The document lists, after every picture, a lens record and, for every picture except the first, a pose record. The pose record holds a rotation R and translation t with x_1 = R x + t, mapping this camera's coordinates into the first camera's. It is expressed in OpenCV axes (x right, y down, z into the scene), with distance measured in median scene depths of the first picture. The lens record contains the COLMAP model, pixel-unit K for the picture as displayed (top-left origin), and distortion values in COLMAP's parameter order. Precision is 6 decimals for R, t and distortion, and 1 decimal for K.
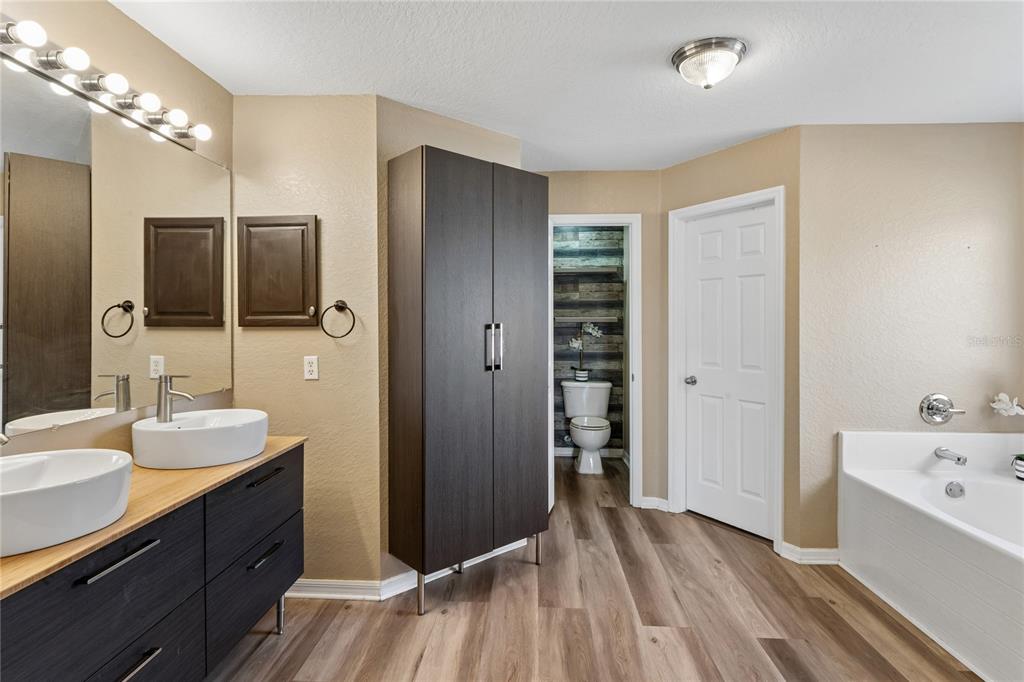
lens RADIAL K [[529.0, 0, 511.6], [0, 529.0, 333.3], [0, 0, 1]] dist [0.001272, -0.002255]
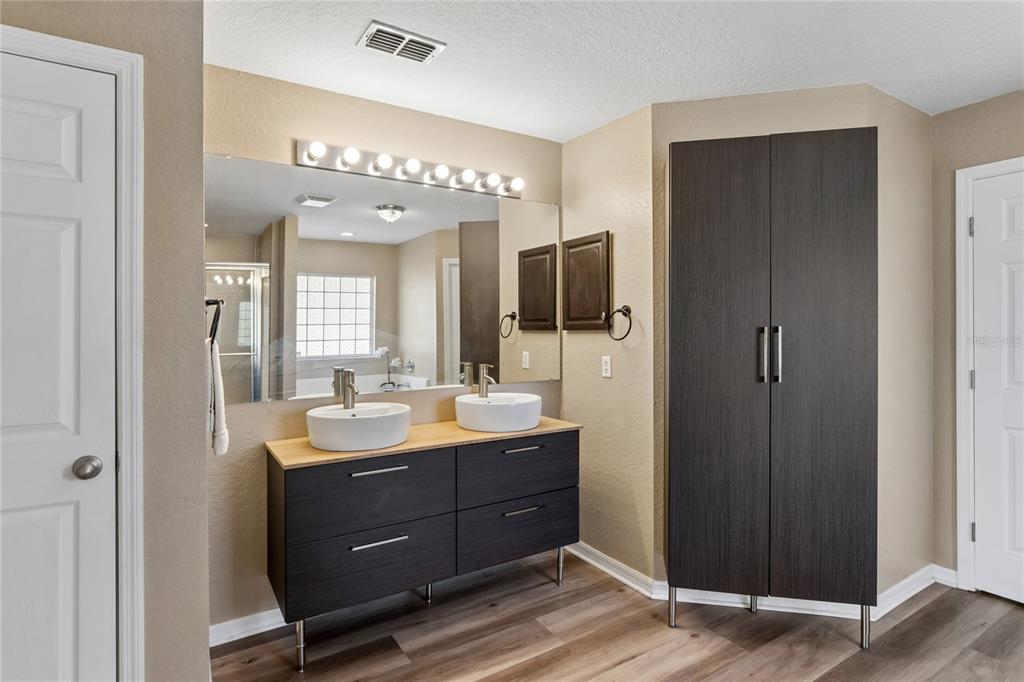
lens RADIAL K [[529.0, 0, 519.1], [0, 529.0, 336.4], [0, 0, 1]] dist [0.001272, -0.002255]
pose [[0.586105, 0.008510, -0.810190, 0.428338], [-0.011614, 0.999930, 0.002101, 0.000505], [0.810152, 0.008178, 0.586163, 0.192104]]
